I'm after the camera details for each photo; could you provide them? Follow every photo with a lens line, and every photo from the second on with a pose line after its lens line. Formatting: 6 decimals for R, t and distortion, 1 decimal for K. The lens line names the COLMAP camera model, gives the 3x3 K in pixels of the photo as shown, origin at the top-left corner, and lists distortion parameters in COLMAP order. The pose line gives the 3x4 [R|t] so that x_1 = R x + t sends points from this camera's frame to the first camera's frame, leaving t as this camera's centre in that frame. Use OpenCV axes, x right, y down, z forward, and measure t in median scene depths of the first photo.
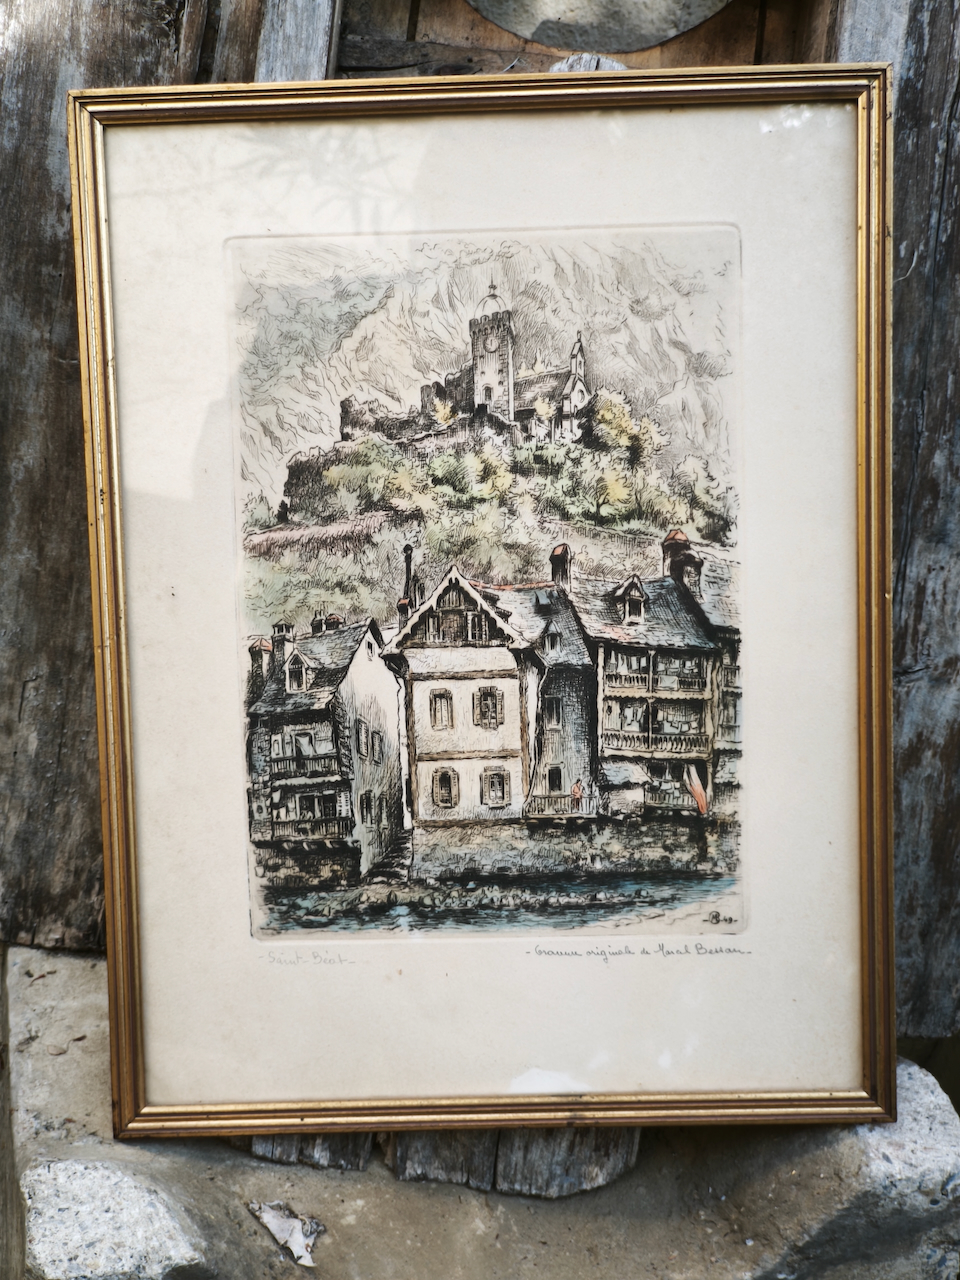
lens RADIAL K [[1876.3, 0, 459.5], [0, 1876.3, 633.5], [0, 0, 1]] dist [-0.058000, -0.046343]
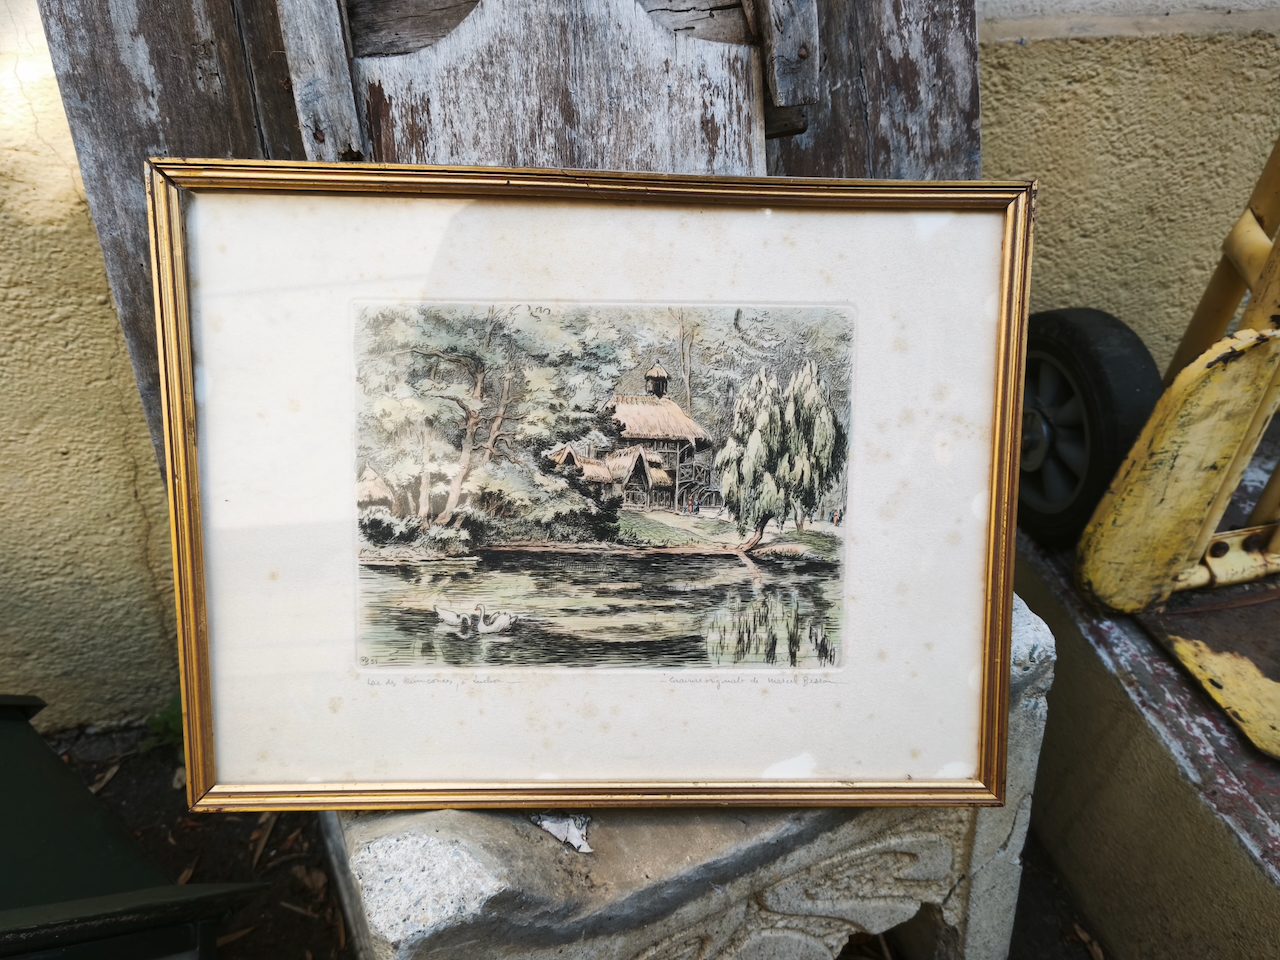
lens RADIAL K [[1050.1, 0, 629.8], [0, 1050.1, 512.7], [0, 0, 1]] dist [0.047882, -0.067939]
pose [[0.960833, -0.274576, 0.037512, -0.015051], [0.266788, 0.953103, 0.142891, 0.015296], [-0.074987, -0.127287, 0.989027, 0.291520]]
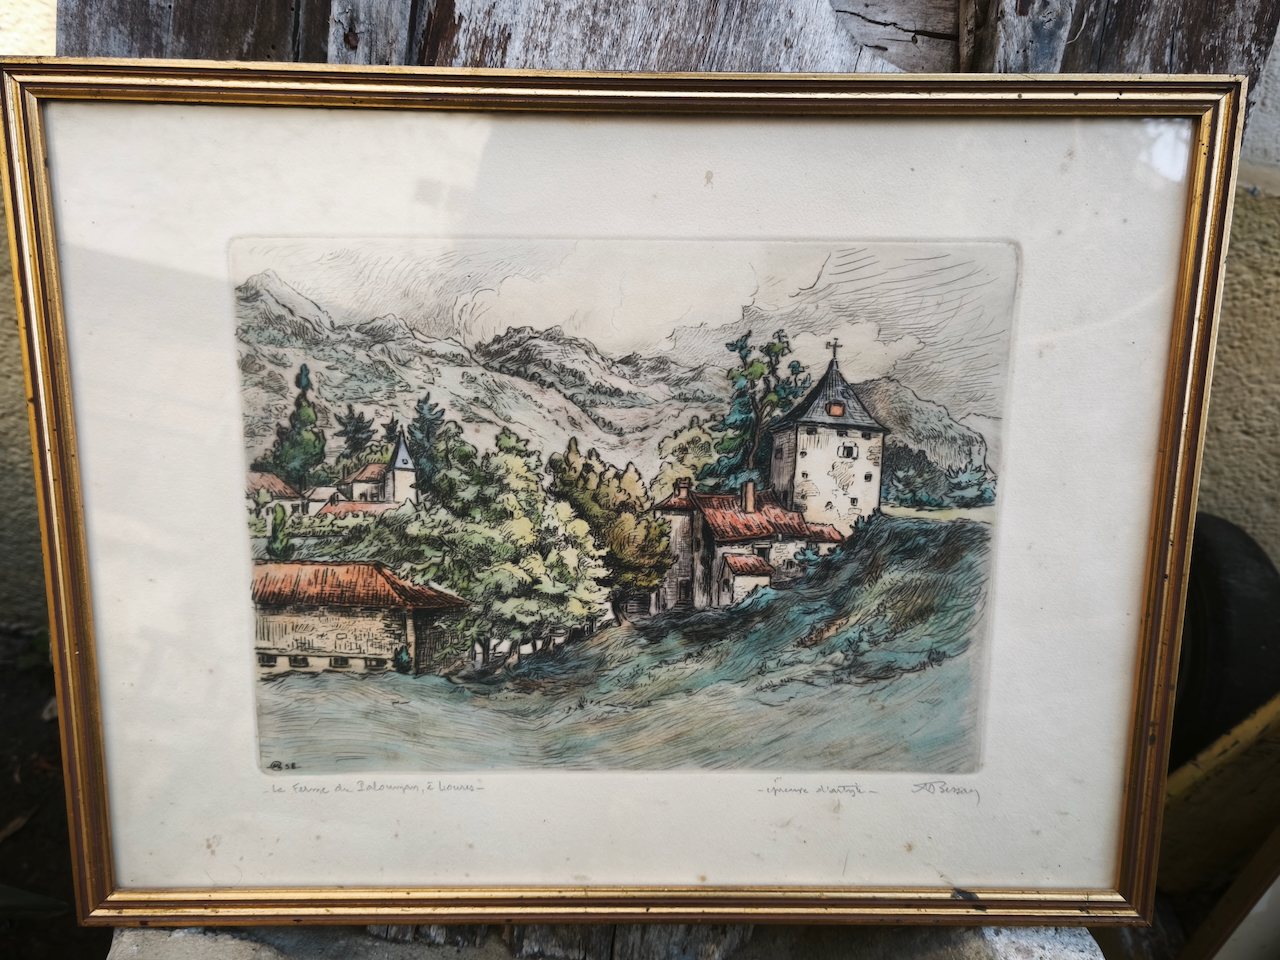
lens RADIAL K [[1051.4, 0, 622.5], [0, 1051.4, 497.6], [0, 0, 1]] dist [0.002669, -0.004305]
pose [[0.999595, 0.026699, 0.009861, 0.013038], [-0.027732, 0.991607, 0.126277, -0.024644], [-0.006407, -0.126499, 0.991946, 0.493264]]
